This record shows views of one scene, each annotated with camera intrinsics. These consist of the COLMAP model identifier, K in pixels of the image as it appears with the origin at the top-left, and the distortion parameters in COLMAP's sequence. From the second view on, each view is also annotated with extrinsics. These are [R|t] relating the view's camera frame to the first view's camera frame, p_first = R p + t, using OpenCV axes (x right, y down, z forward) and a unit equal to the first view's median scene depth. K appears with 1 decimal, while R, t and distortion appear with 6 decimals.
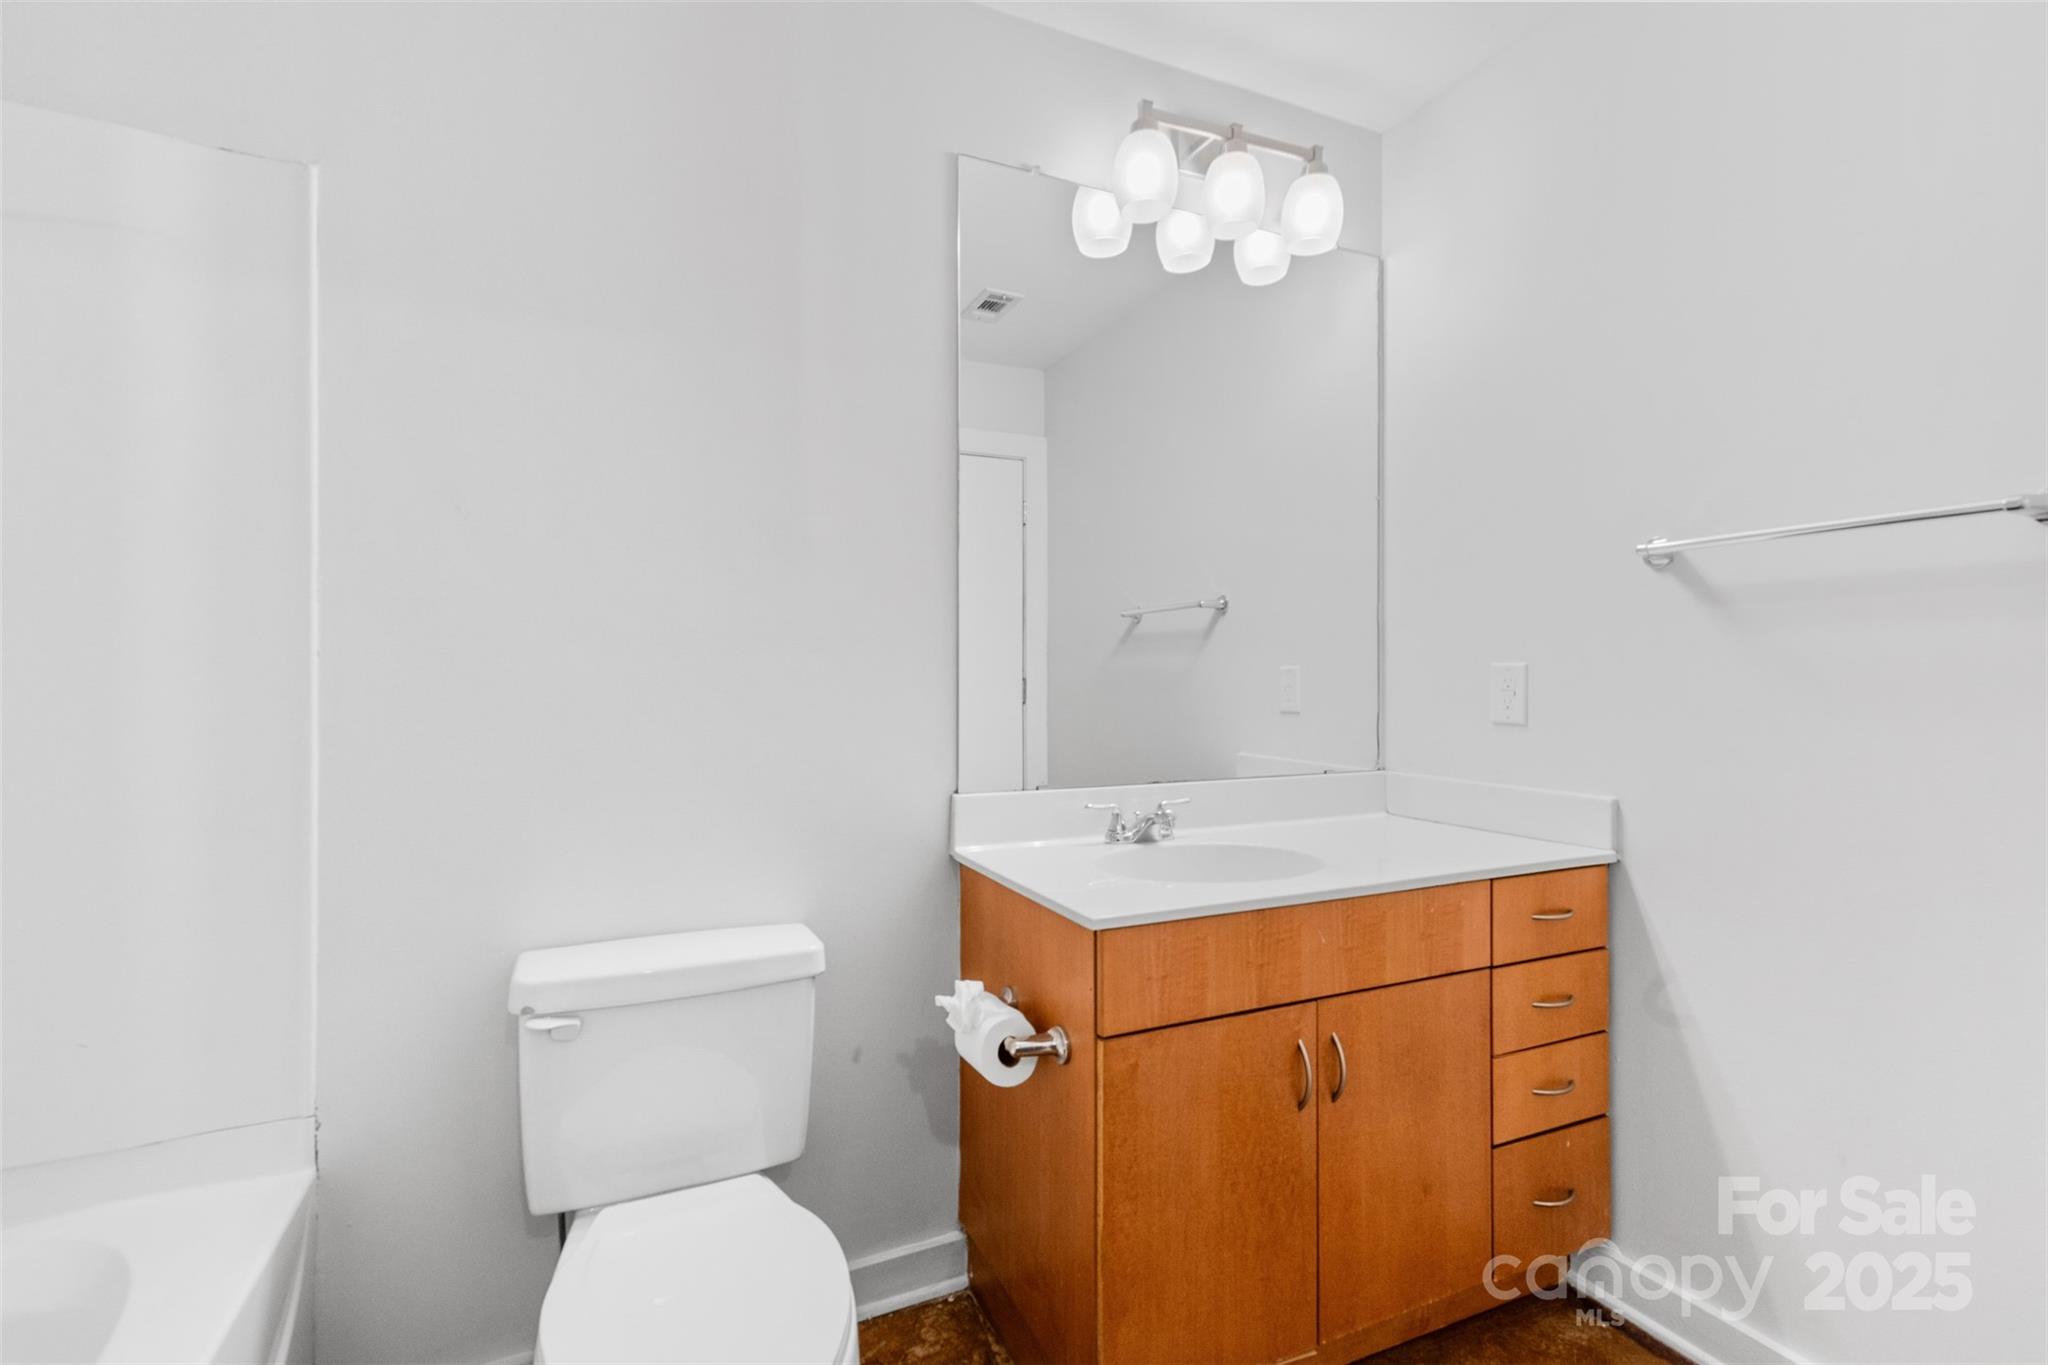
lens RADIAL K [[919.4, 0, 1010.7], [0, 919.4, 691.9], [0, 0, 1]] dist [0.007921, -0.001529]
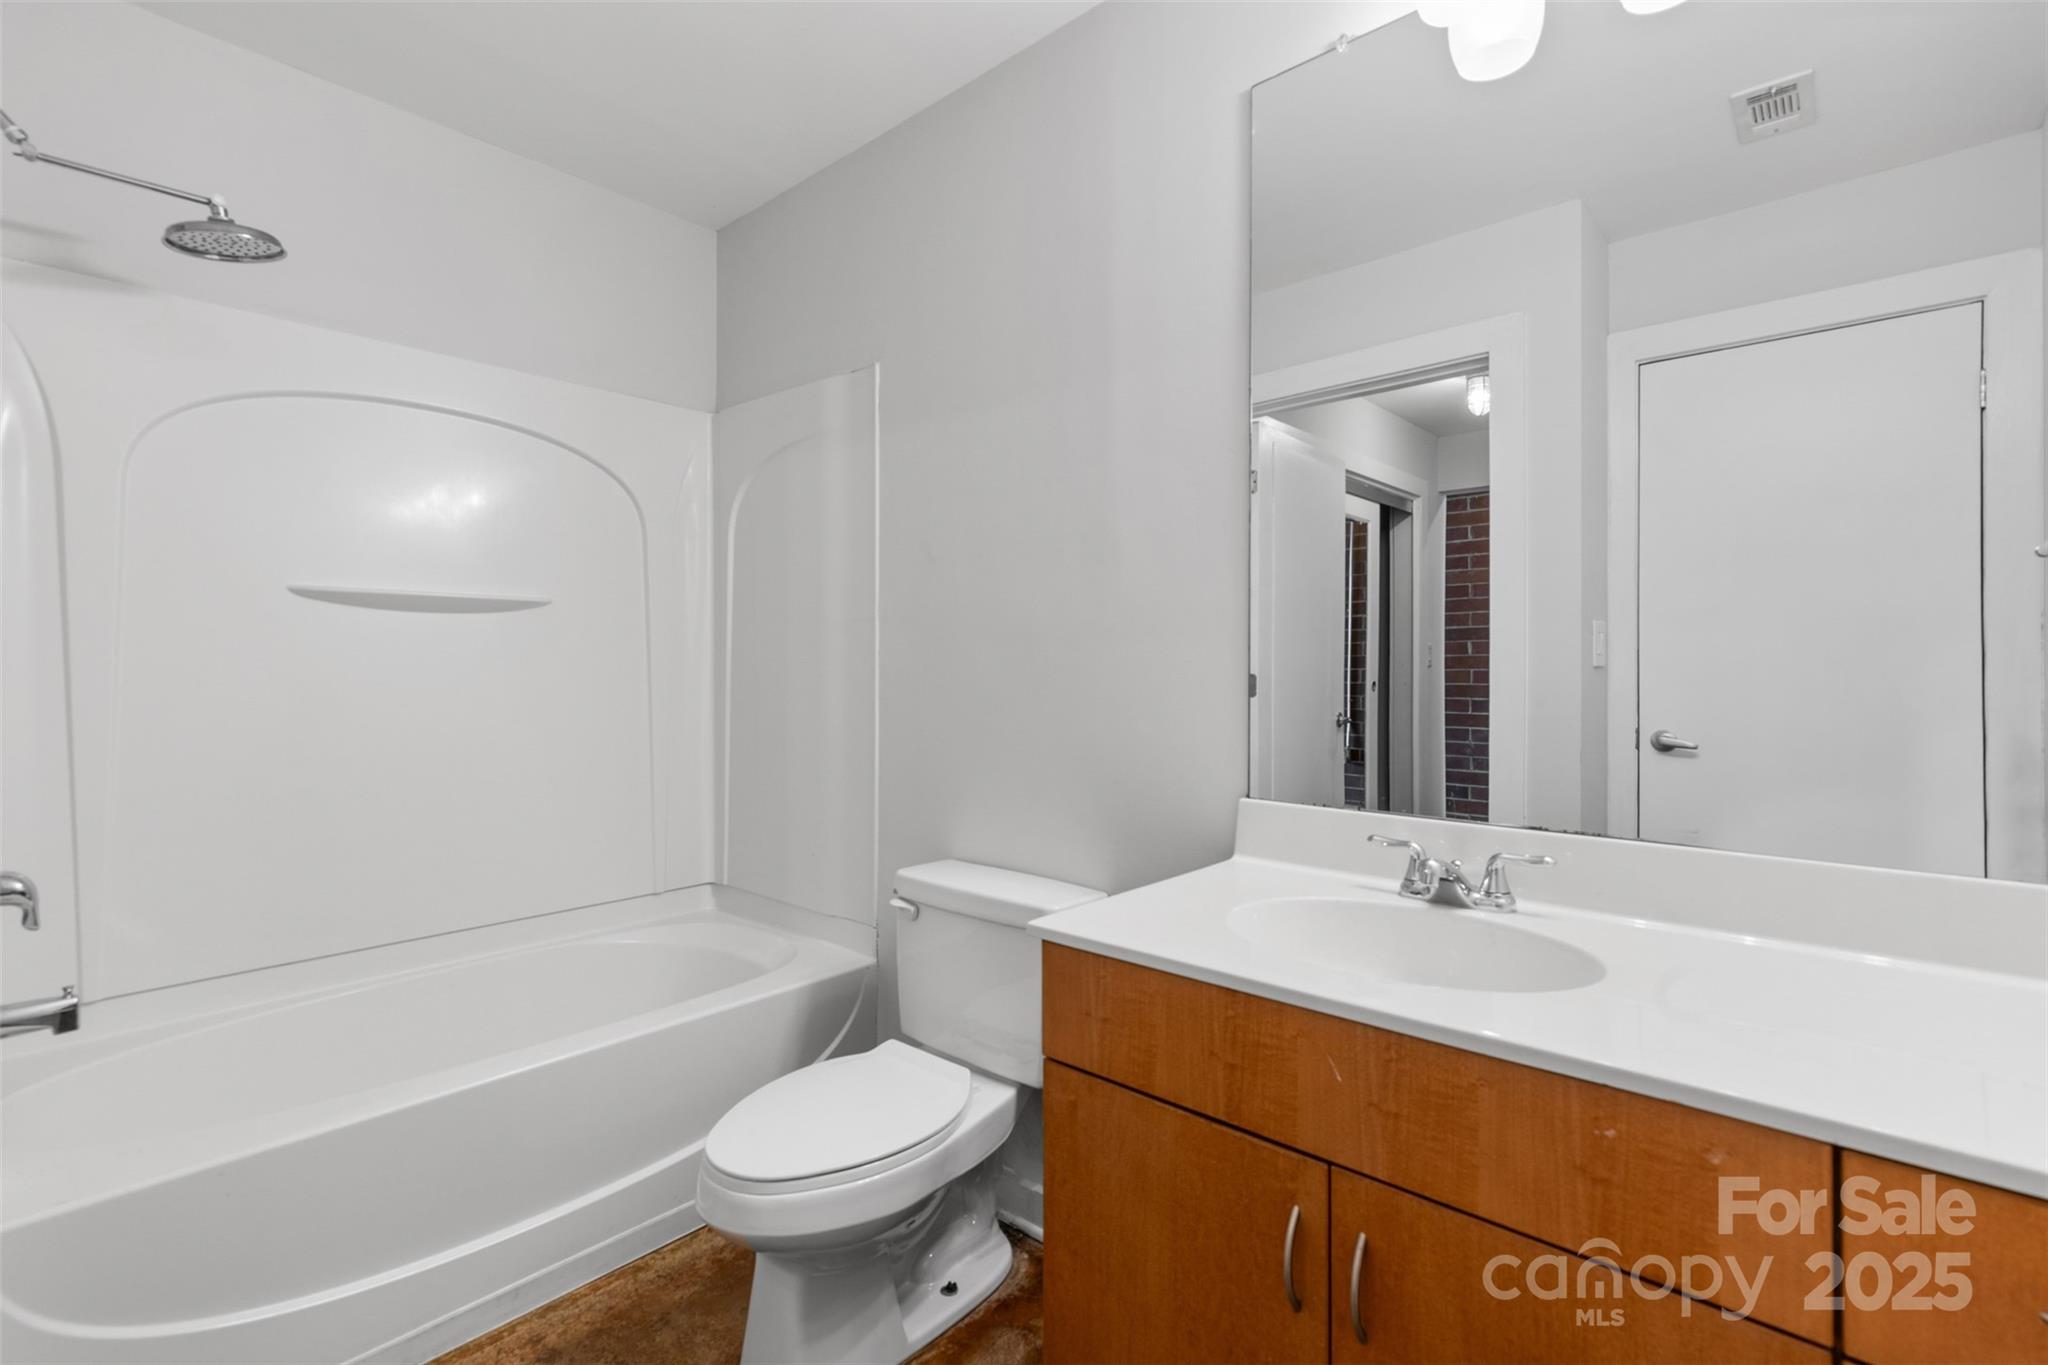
lens RADIAL K [[919.4, 0, 1005.1], [0, 919.4, 670.6], [0, 0, 1]] dist [0.007921, -0.001529]
pose [[0.405426, 0.008513, -0.914088, 0.880225], [-0.017248, 0.999850, 0.001662, -0.015235], [0.913965, 0.015093, 0.405512, 0.543754]]
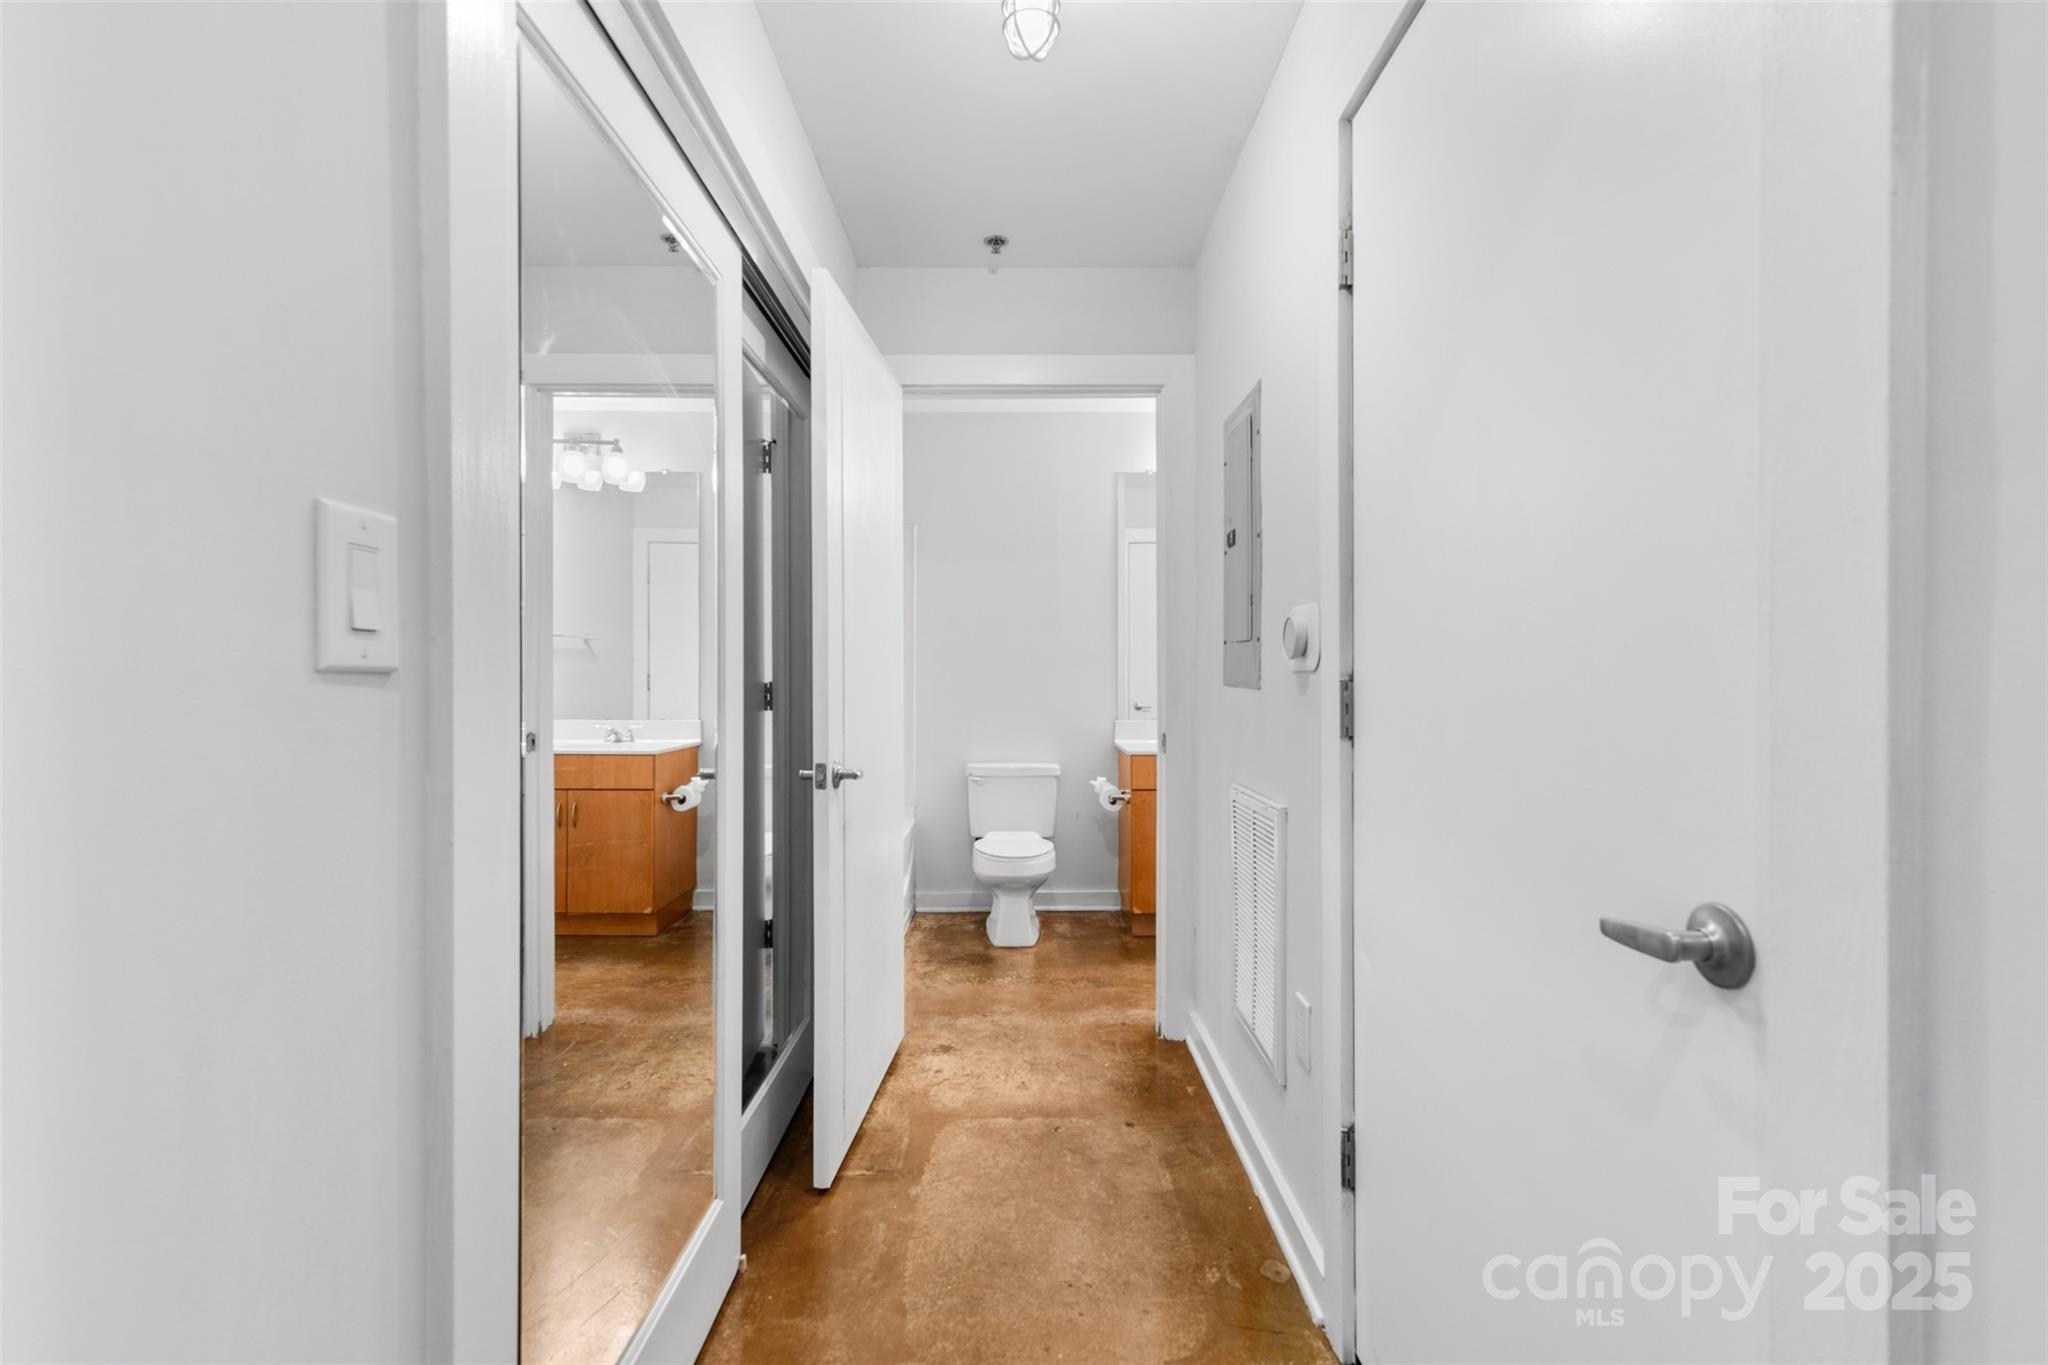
lens RADIAL K [[919.4, 0, 1023.4], [0, 919.4, 678.7], [0, 0, 1]] dist [0.007921, -0.001529]
pose [[0.914437, 0.005122, -0.404697, 0.924975], [-0.010902, 0.999869, -0.011978, 0.034231], [0.404582, 0.015365, 0.914373, -1.832447]]
